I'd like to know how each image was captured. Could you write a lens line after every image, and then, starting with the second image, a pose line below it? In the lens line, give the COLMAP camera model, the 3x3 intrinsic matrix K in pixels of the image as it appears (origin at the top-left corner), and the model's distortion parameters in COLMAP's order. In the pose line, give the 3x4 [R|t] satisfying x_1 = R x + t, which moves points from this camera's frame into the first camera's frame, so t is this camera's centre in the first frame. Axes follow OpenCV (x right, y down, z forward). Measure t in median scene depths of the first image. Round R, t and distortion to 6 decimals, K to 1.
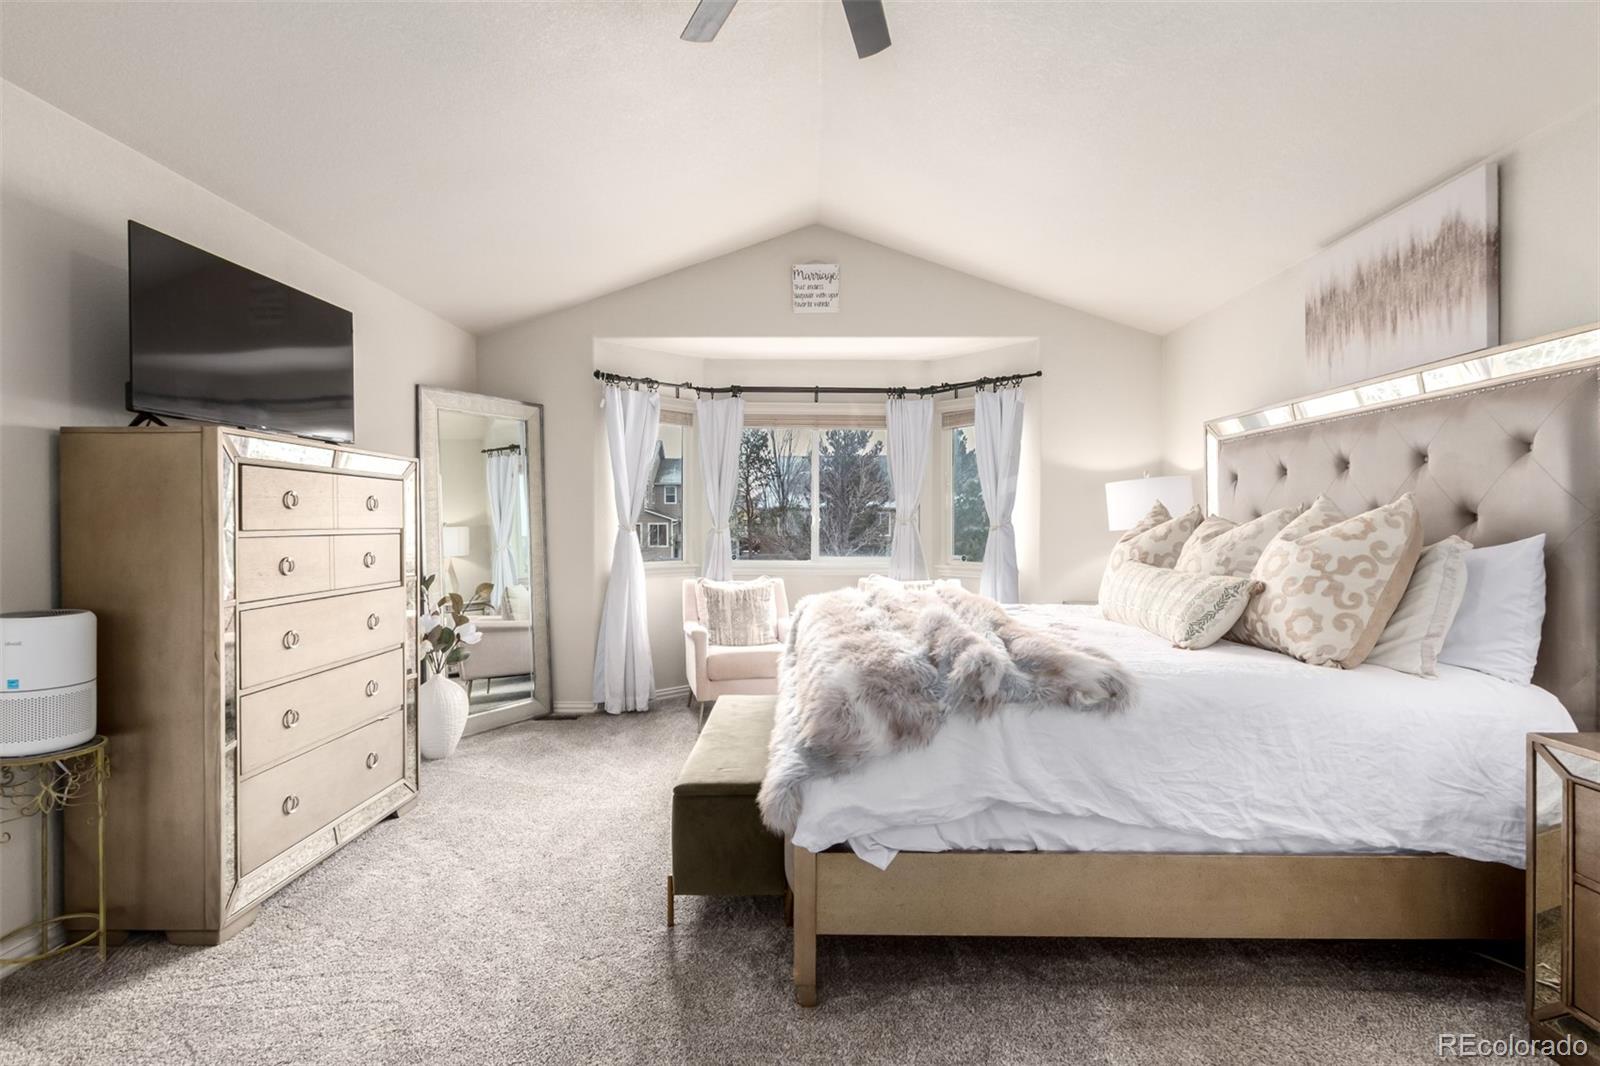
lens RADIAL K [[754.6, 0, 807.5], [0, 754.6, 530.3], [0, 0, 1]] dist [0.012069, -0.004770]
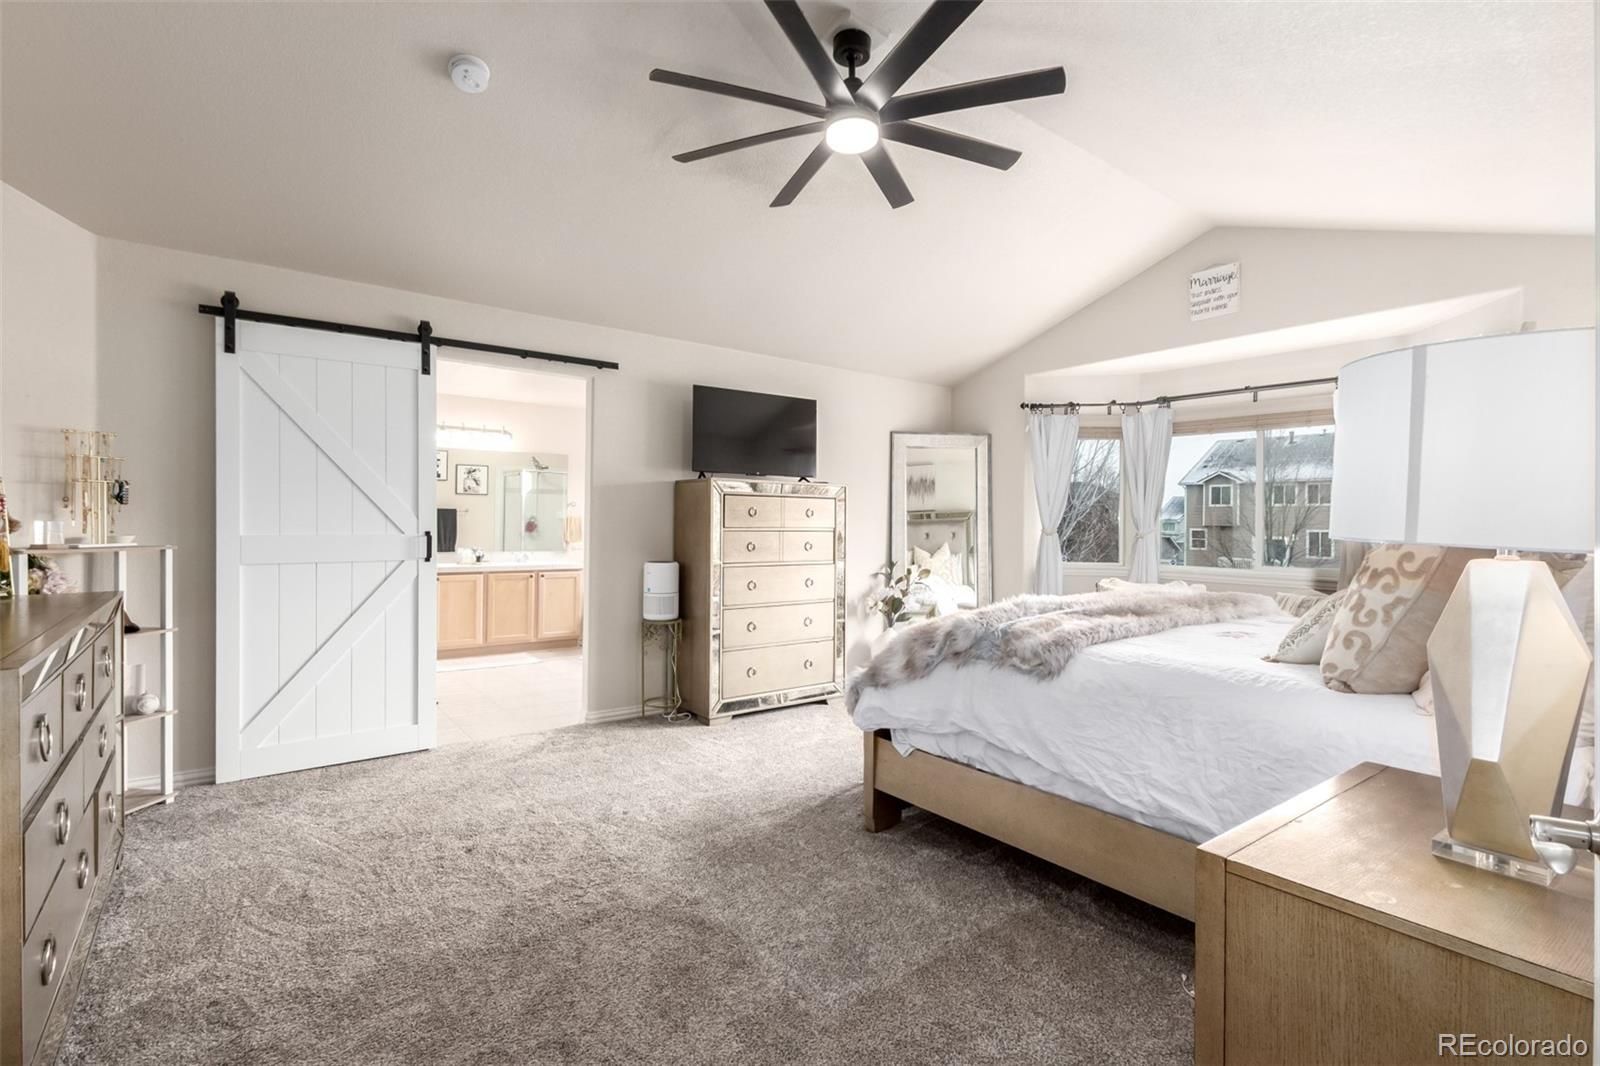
lens RADIAL K [[754.6, 0, 791.3], [0, 754.6, 533.9], [0, 0, 1]] dist [0.012069, -0.004770]
pose [[0.604587, 0.016531, -0.796368, 0.981234], [-0.019243, 0.999796, 0.006145, 0.001471], [0.796307, 0.011610, 0.604782, -0.077720]]
